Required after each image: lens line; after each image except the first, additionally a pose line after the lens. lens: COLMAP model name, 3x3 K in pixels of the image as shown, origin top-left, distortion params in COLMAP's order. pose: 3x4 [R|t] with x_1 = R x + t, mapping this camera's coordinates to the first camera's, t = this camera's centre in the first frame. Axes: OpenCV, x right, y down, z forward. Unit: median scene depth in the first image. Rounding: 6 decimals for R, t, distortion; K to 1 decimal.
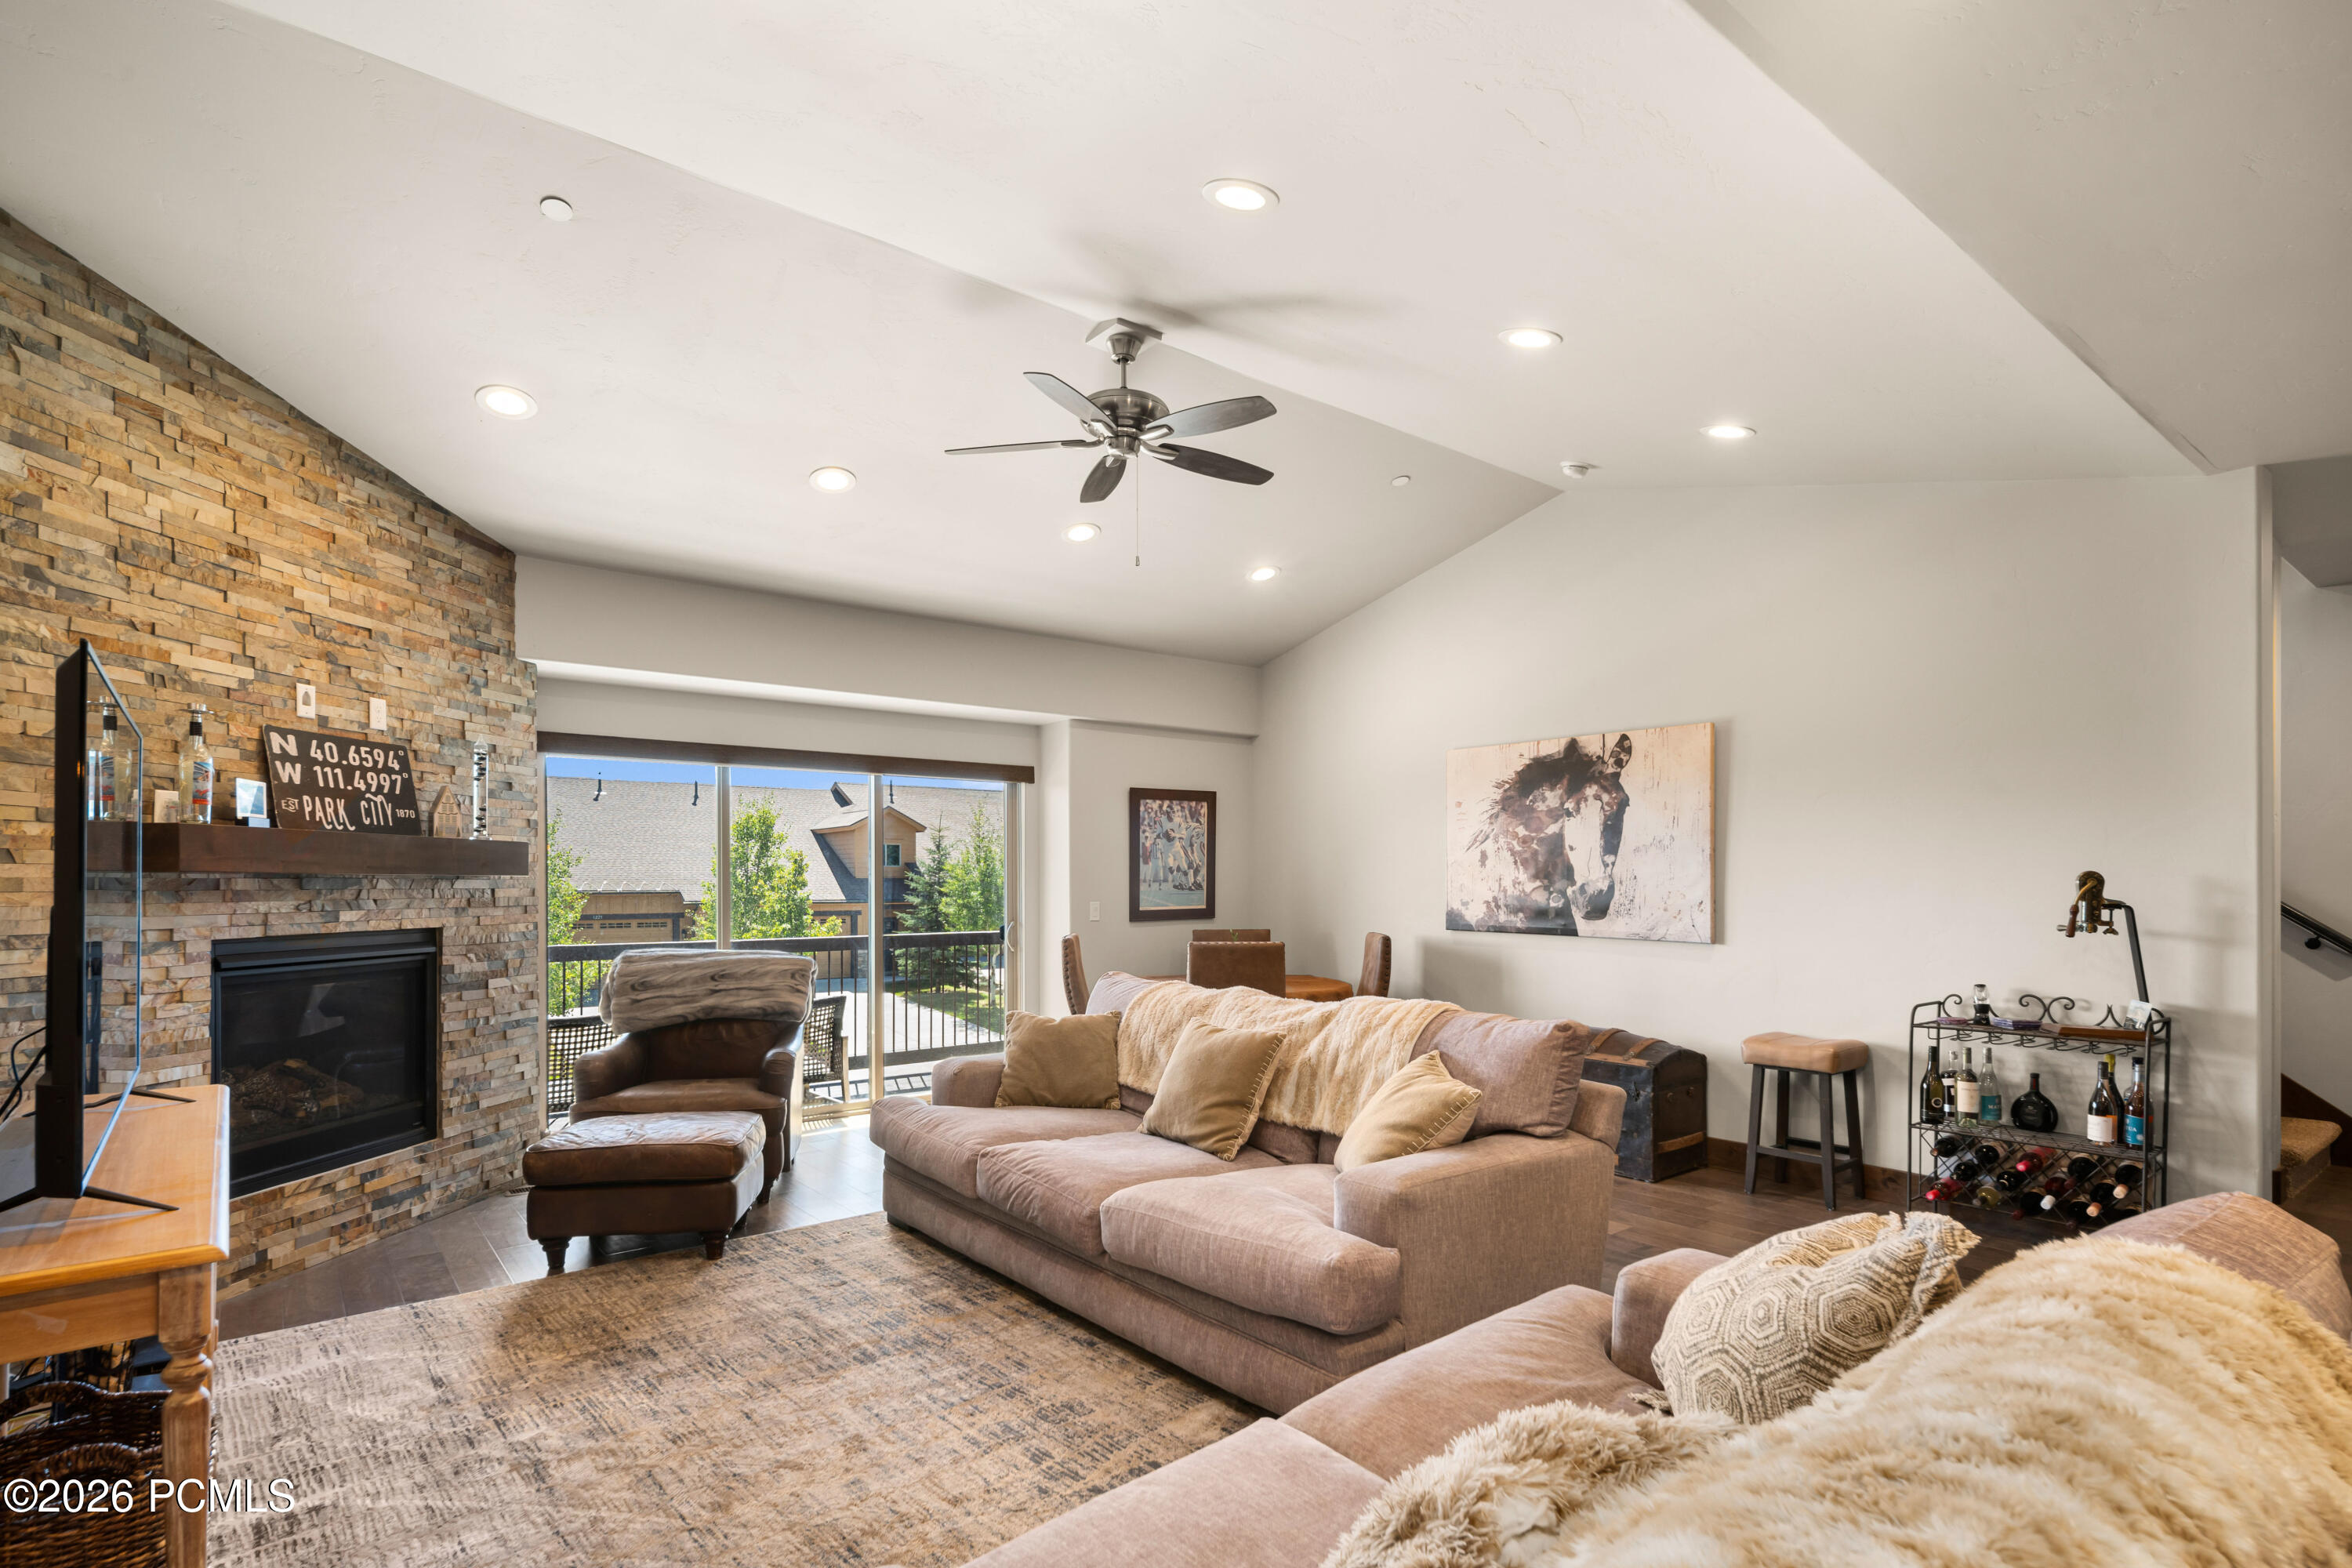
lens RADIAL K [[1145.4, 0, 1158.5], [0, 1145.4, 891.0], [0, 0, 1]] dist [0.008802, -0.001334]
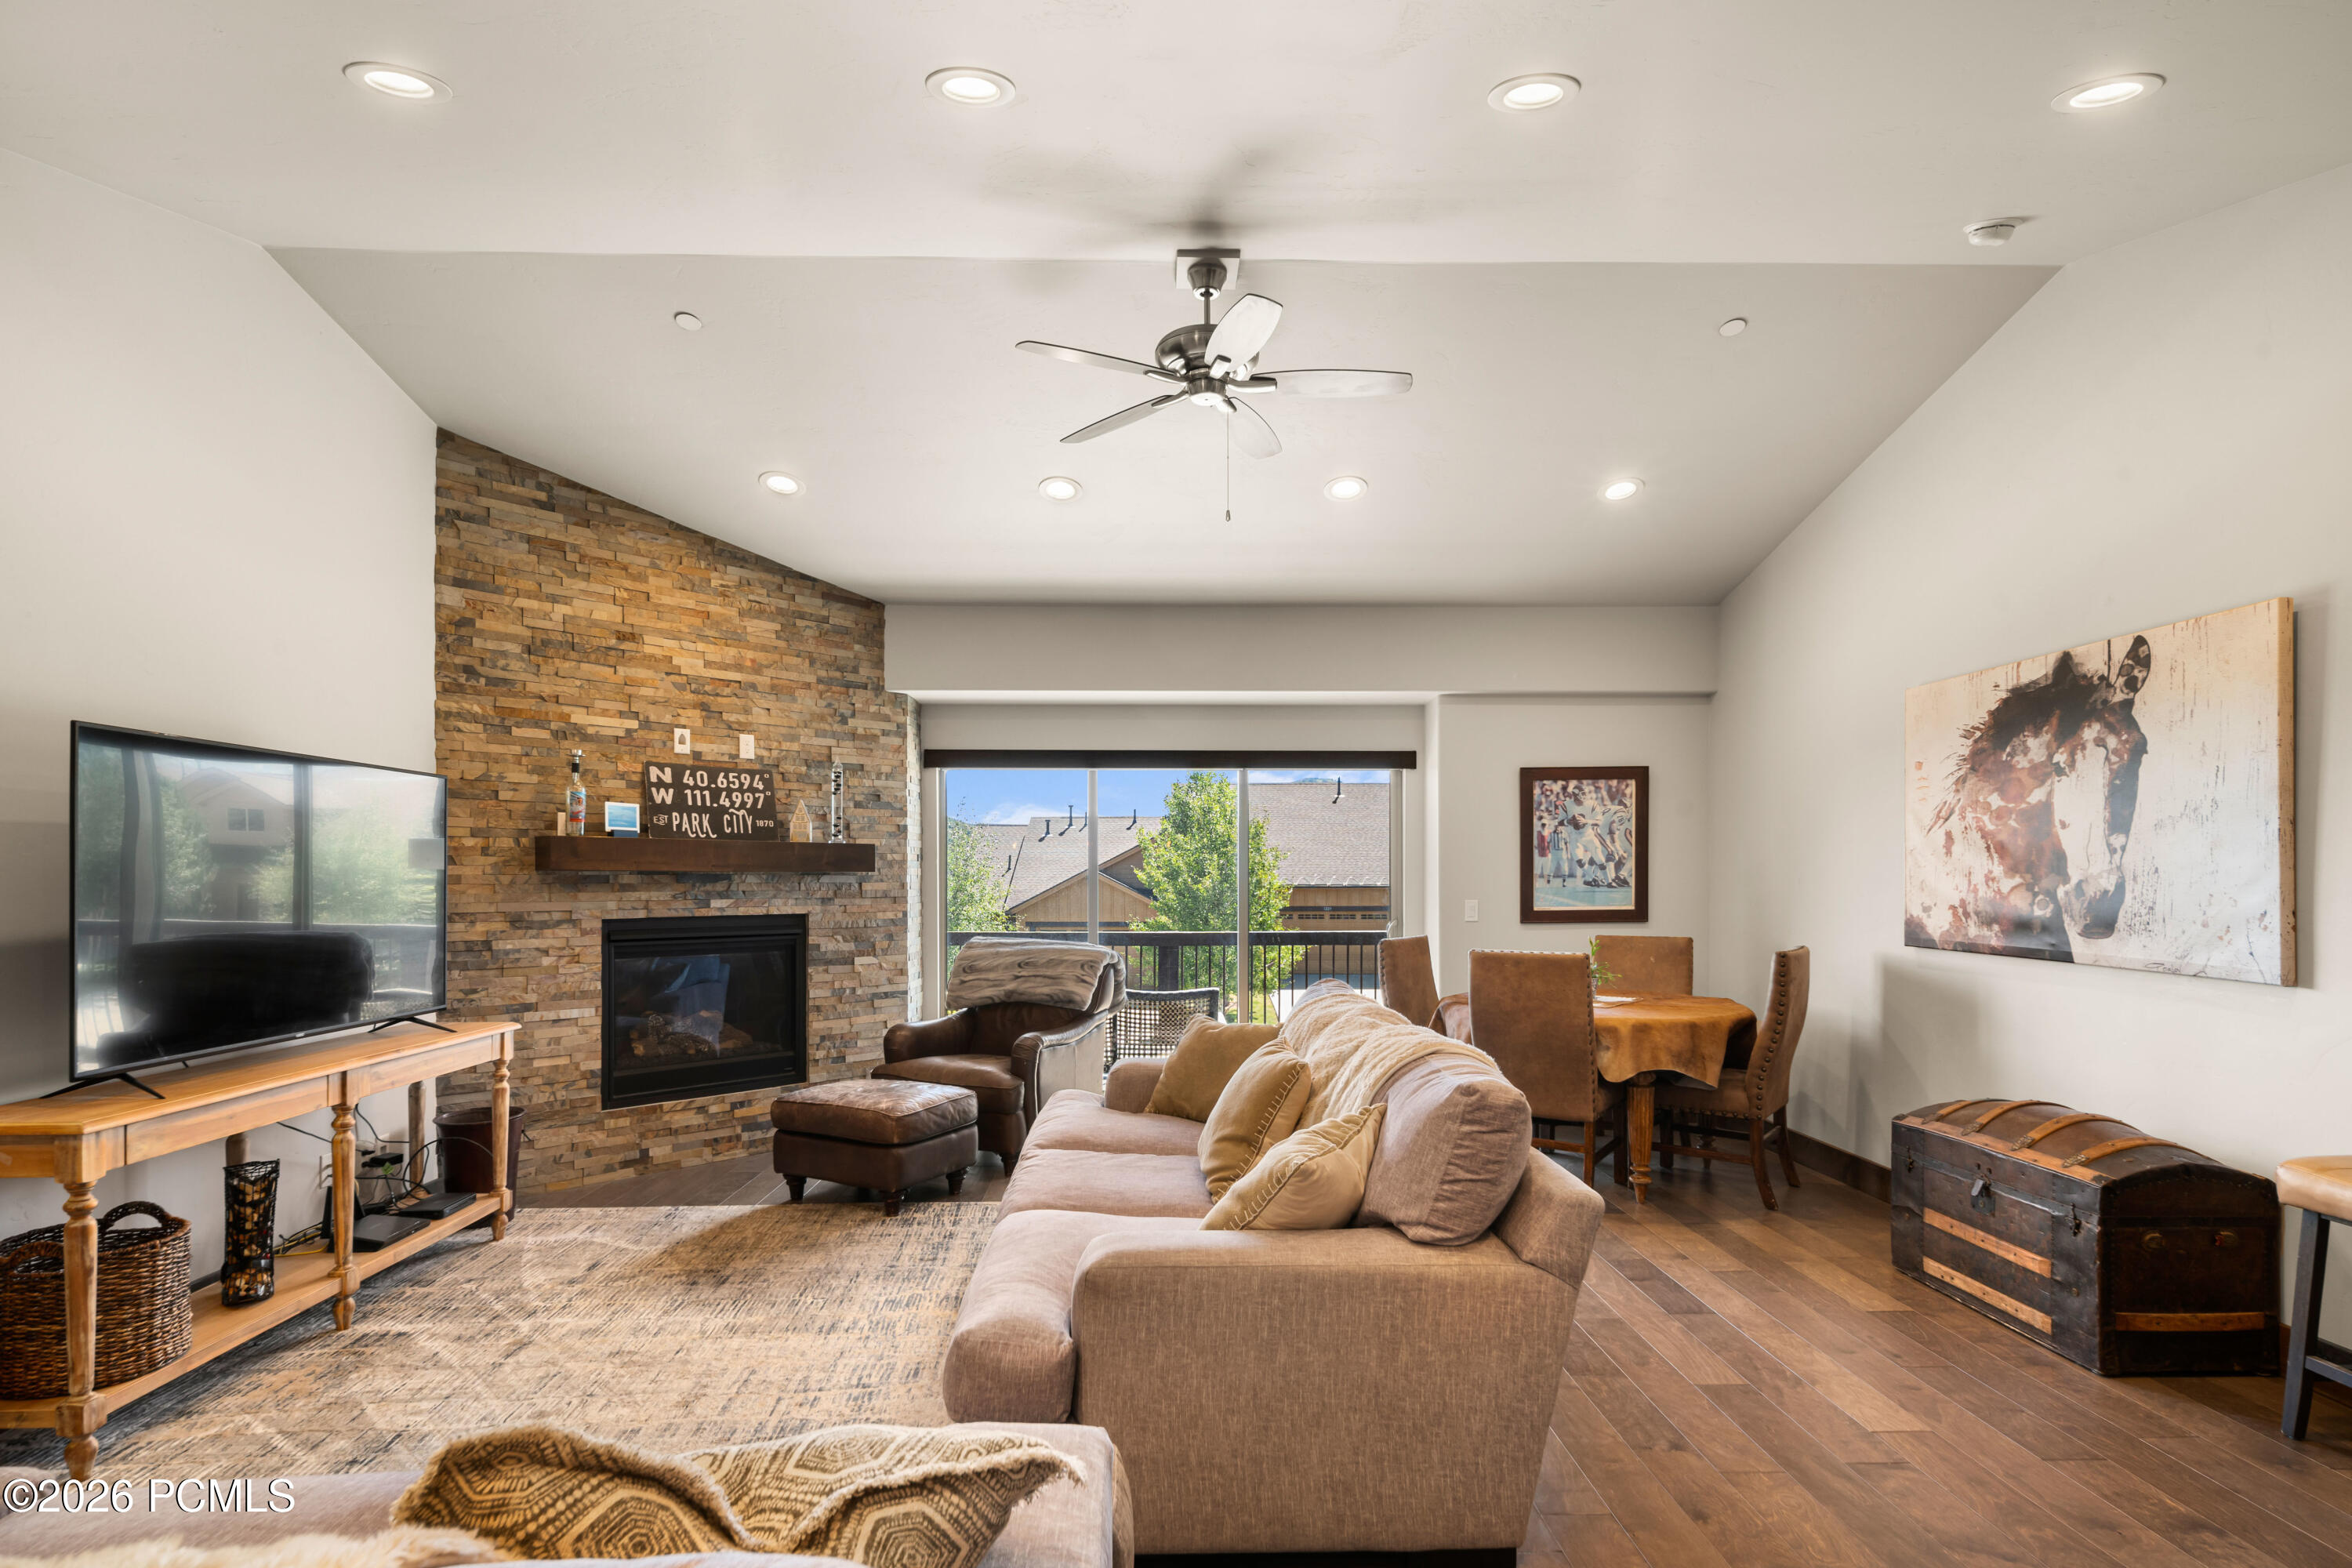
lens RADIAL K [[1145.4, 0, 1171.5], [0, 1145.4, 888.8], [0, 0, 1]] dist [0.008802, -0.001334]
pose [[0.800133, 0.006523, -0.599788, 0.421428], [-0.004751, 0.999978, 0.004537, -0.002822], [0.599804, -0.000781, 0.800146, 0.232685]]
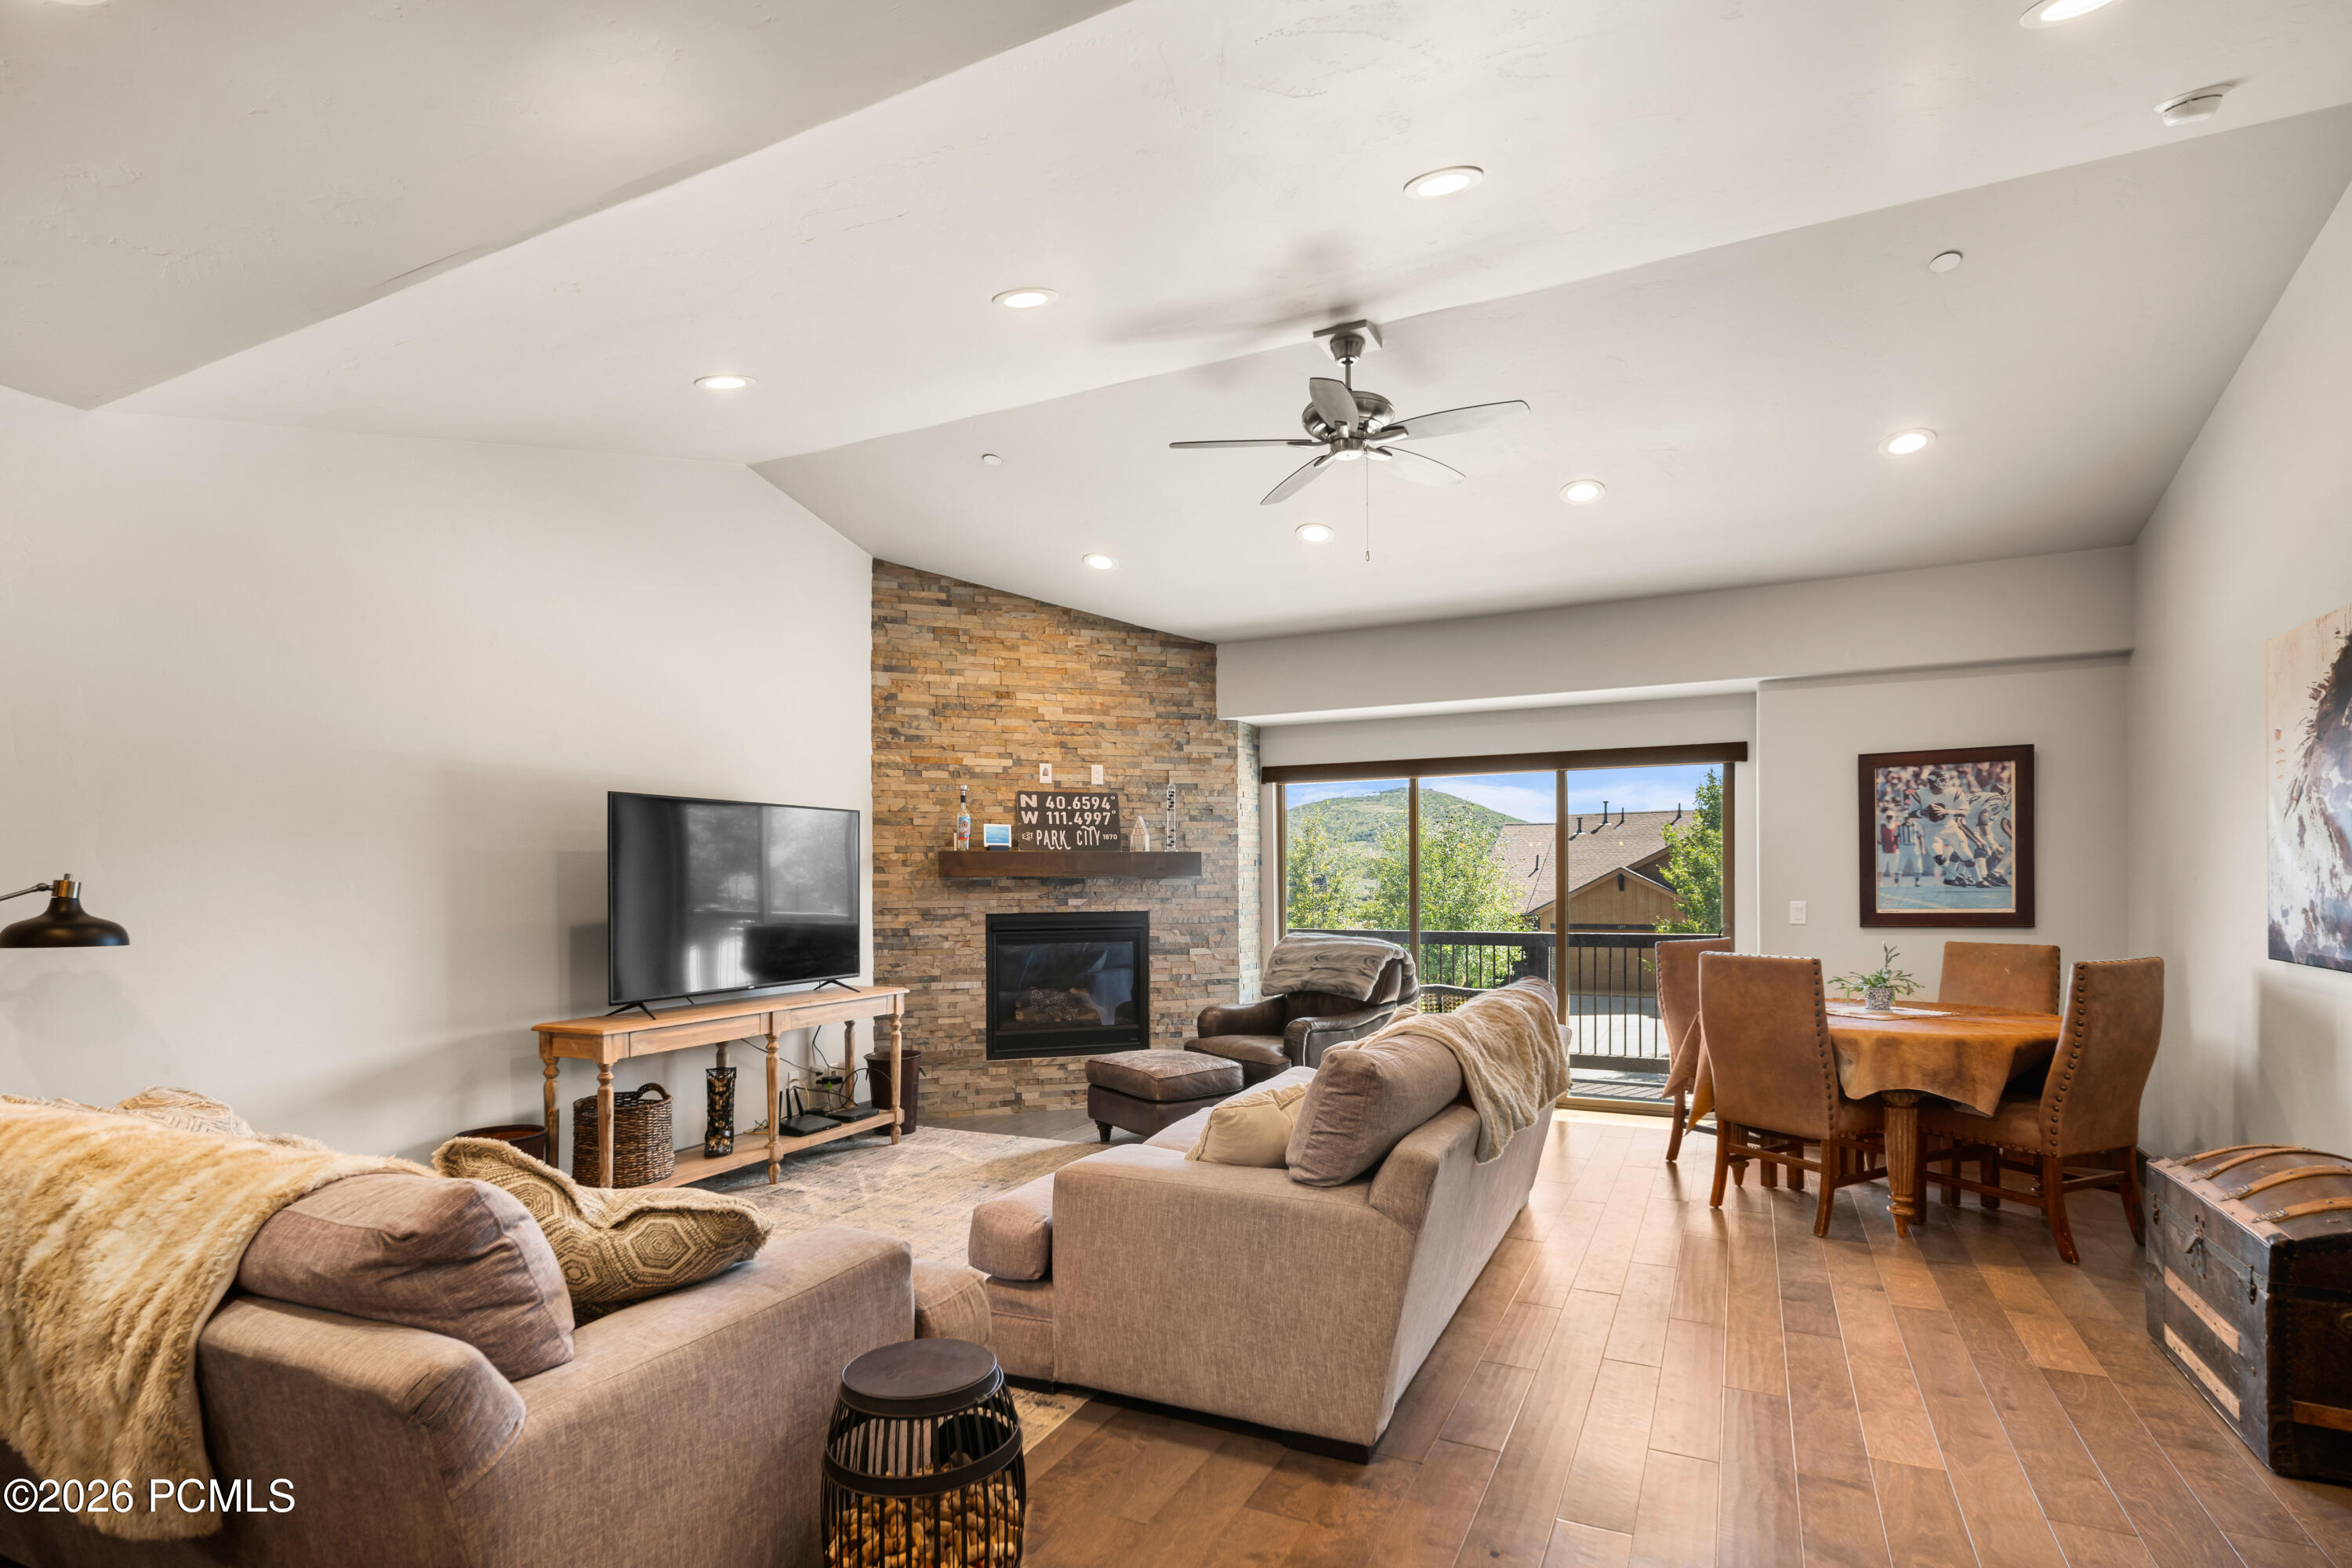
lens RADIAL K [[1145.4, 0, 1178.4], [0, 1145.4, 895.8], [0, 0, 1]] dist [0.008802, -0.001334]
pose [[0.439795, 0.009969, -0.898043, 0.704199], [-0.000380, 0.999940, 0.010914, -0.004246], [0.898098, -0.004458, 0.439772, 0.365278]]
